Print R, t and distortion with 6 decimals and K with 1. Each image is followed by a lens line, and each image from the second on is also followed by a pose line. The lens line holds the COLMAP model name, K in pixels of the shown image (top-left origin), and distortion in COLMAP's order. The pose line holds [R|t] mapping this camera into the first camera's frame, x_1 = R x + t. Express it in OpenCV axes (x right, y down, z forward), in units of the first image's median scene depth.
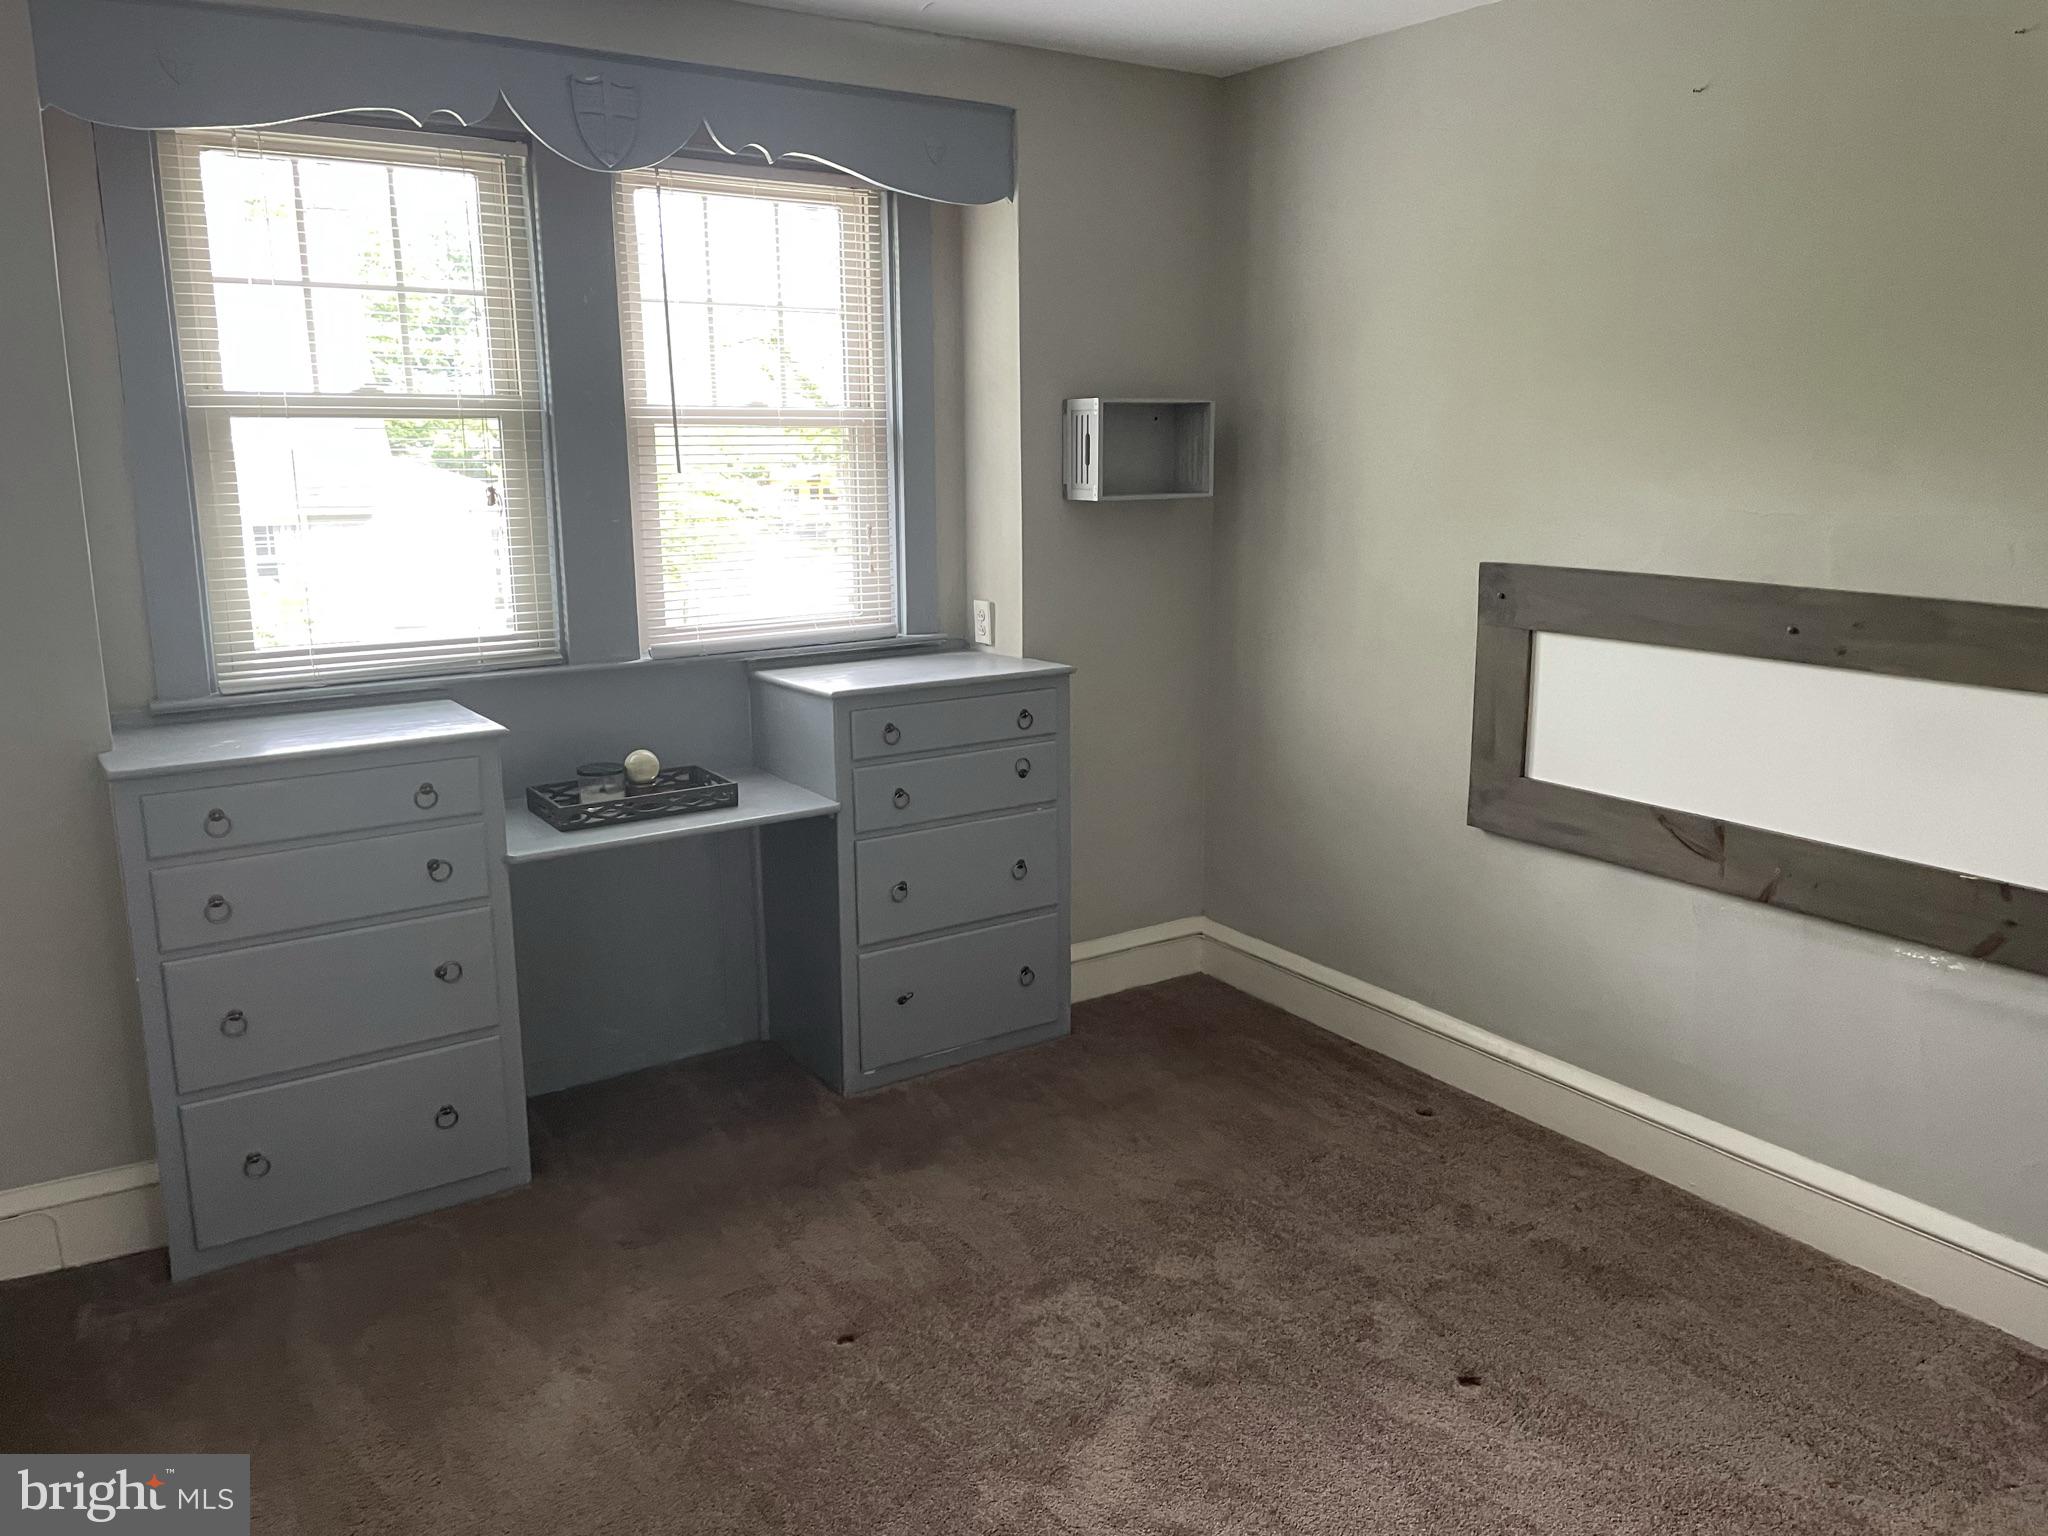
lens RADIAL K [[1581.9, 0, 1011.1], [0, 1581.9, 774.5], [0, 0, 1]] dist [0.098571, -0.138729]
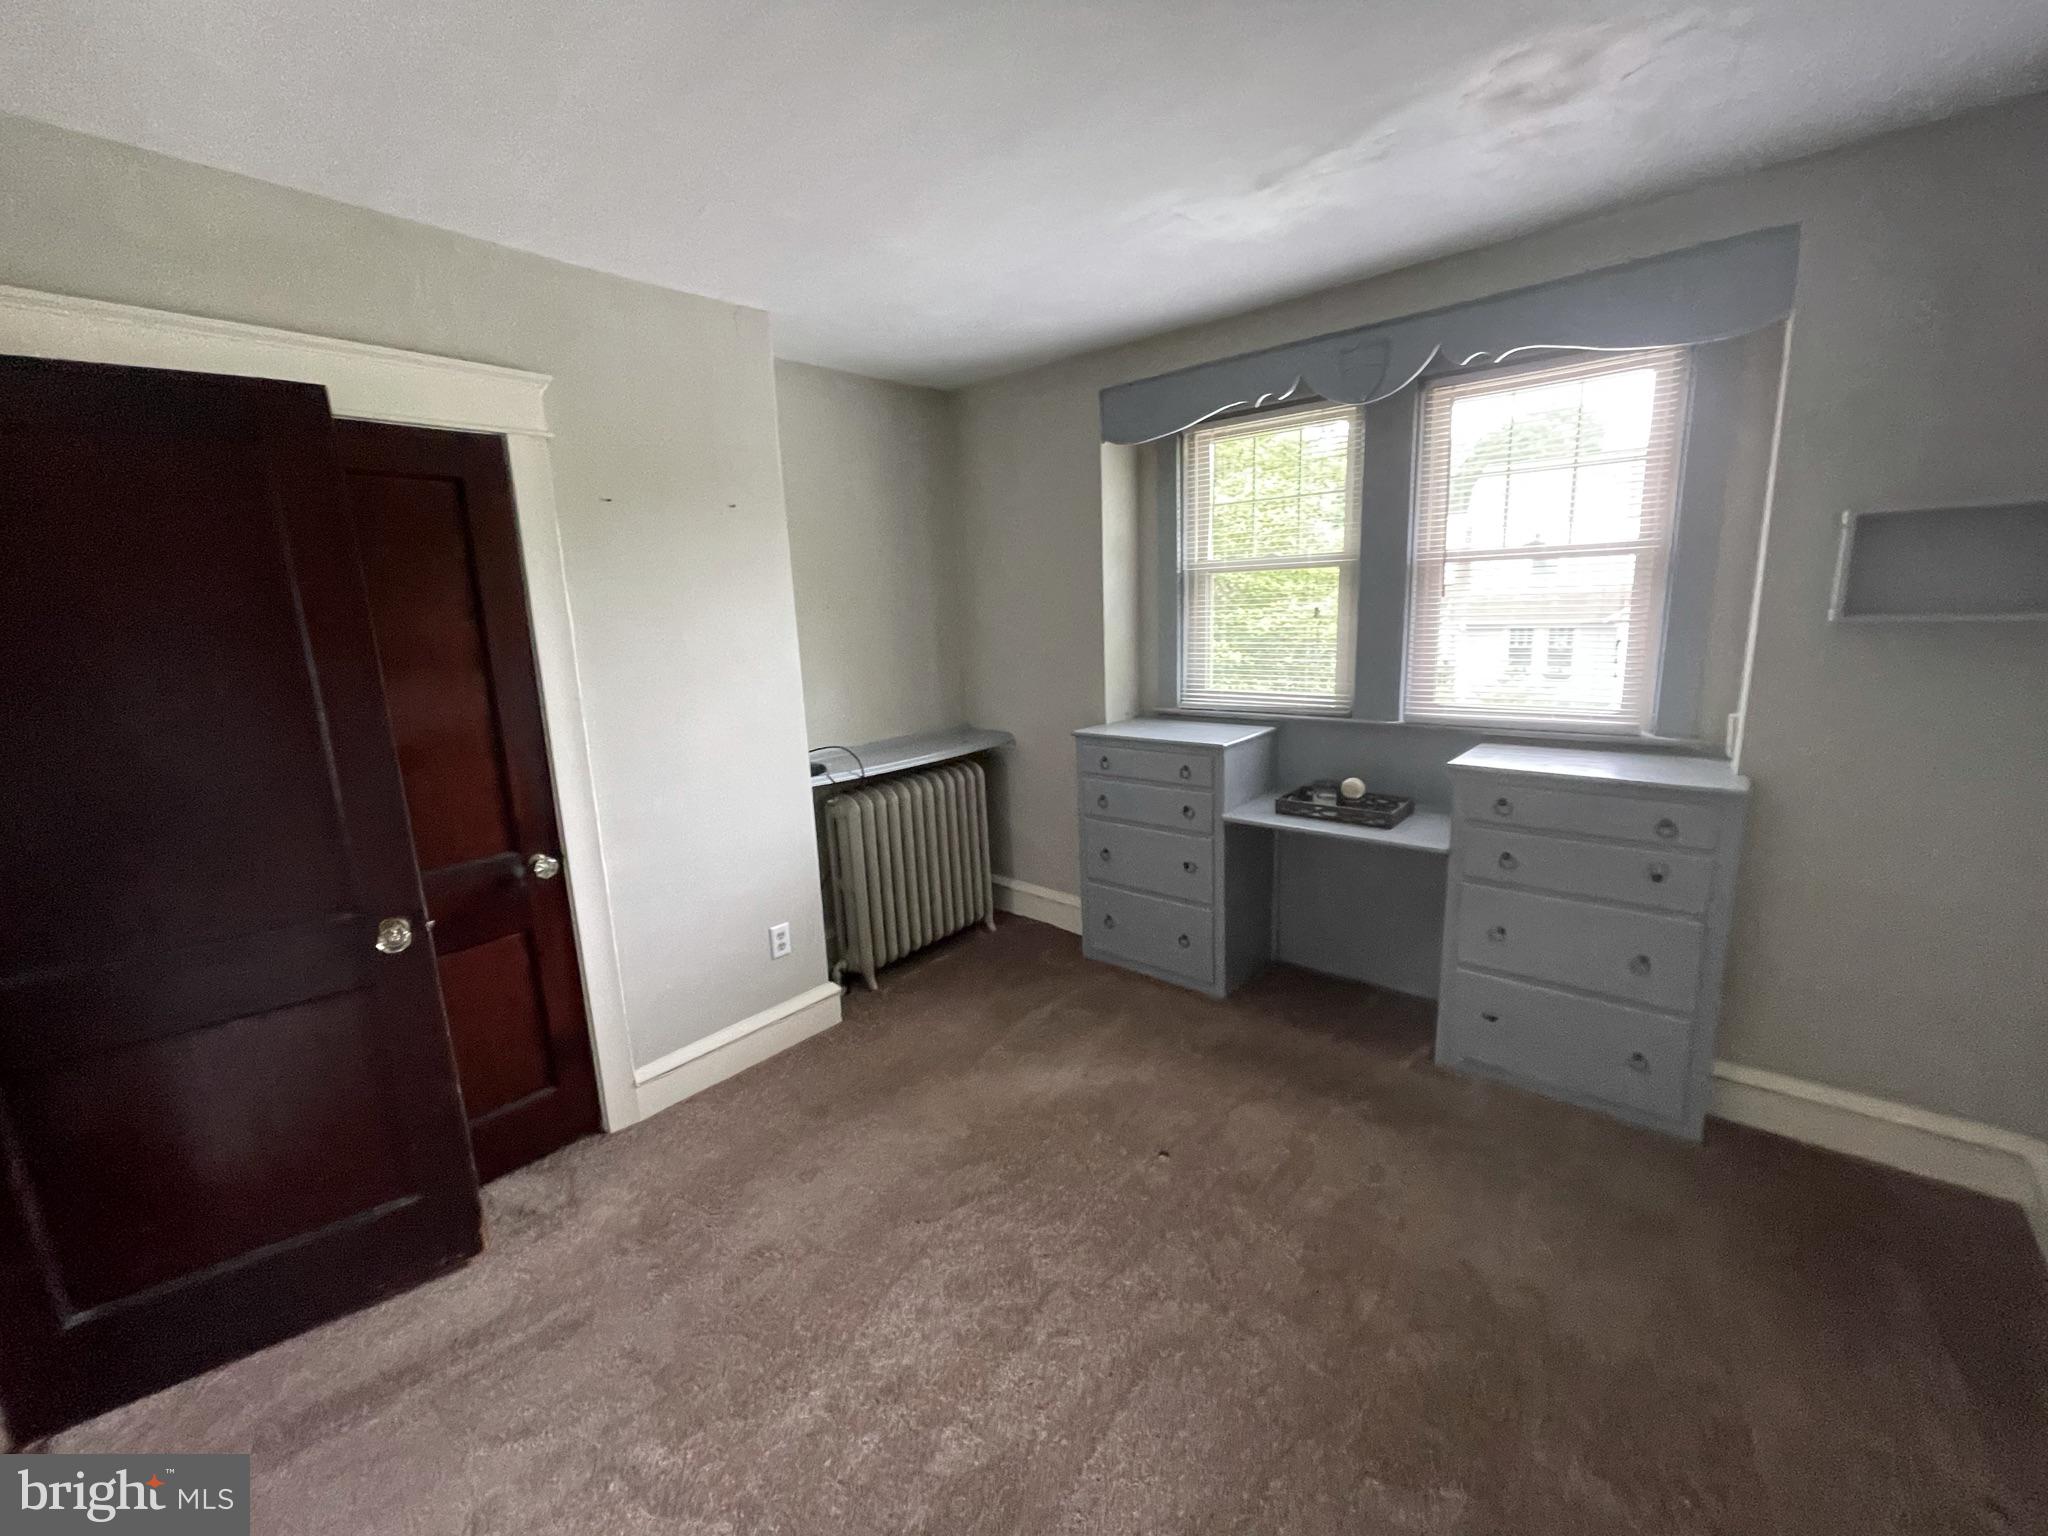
lens RADIAL K [[808.5, 0, 1027.8], [0, 808.5, 758.2], [0, 0, 1]] dist [-0.000491, -0.000155]
pose [[0.250542, 0.180244, -0.951179, 0.433245], [-0.158465, 0.976899, 0.143378, -0.096788], [0.955048, 0.114807, 0.273317, 0.476747]]
